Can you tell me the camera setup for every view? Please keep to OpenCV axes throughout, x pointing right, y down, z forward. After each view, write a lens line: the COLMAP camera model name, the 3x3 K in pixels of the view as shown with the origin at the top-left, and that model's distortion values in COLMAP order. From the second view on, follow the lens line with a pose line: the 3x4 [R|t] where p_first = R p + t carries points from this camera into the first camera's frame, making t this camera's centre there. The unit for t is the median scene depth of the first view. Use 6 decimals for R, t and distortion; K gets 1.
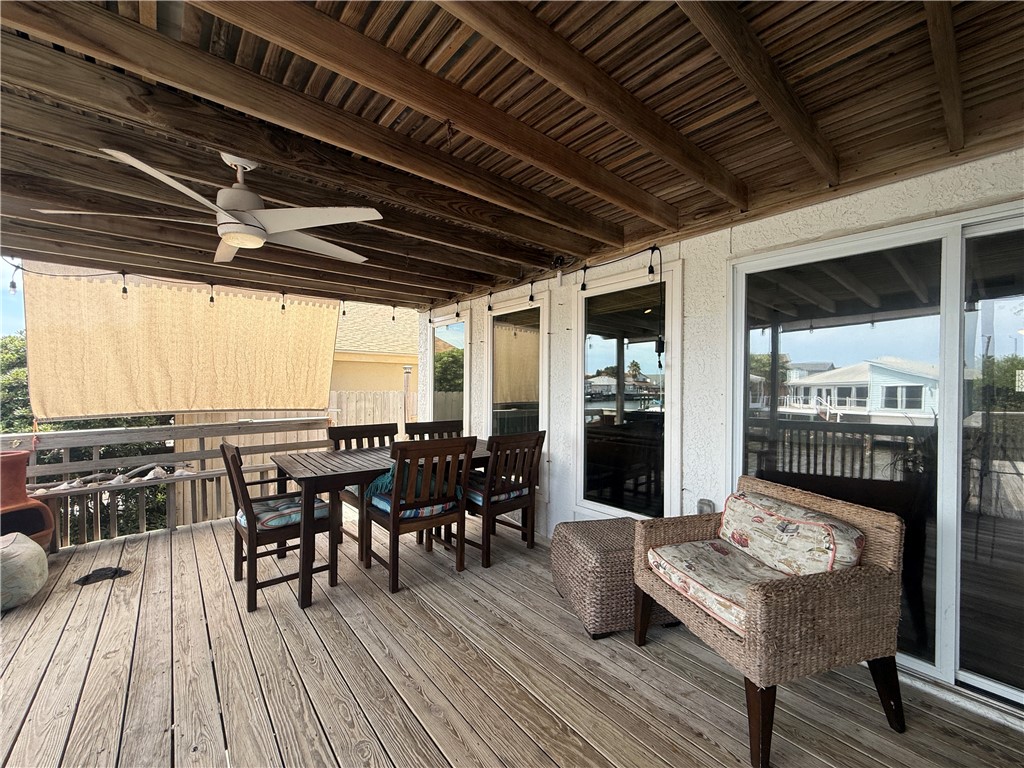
lens RADIAL K [[409.8, 0, 512.7], [0, 409.8, 385.8], [0, 0, 1]] dist [0.001039, 0.000095]
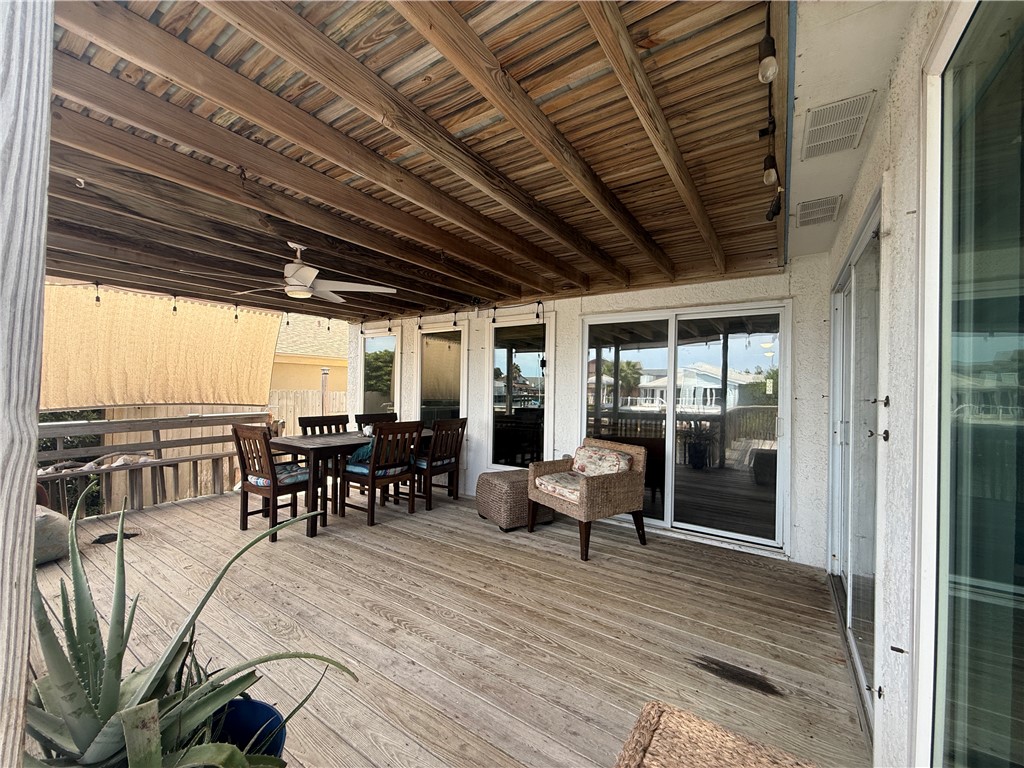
lens RADIAL K [[409.8, 0, 511.5], [0, 409.8, 384.7], [0, 0, 1]] dist [0.001039, 0.000095]
pose [[0.960934, 0.011200, 0.276551, -0.199931], [-0.009713, 0.999930, -0.006745, 0.001129], [-0.276607, 0.003795, 0.960976, -0.511369]]
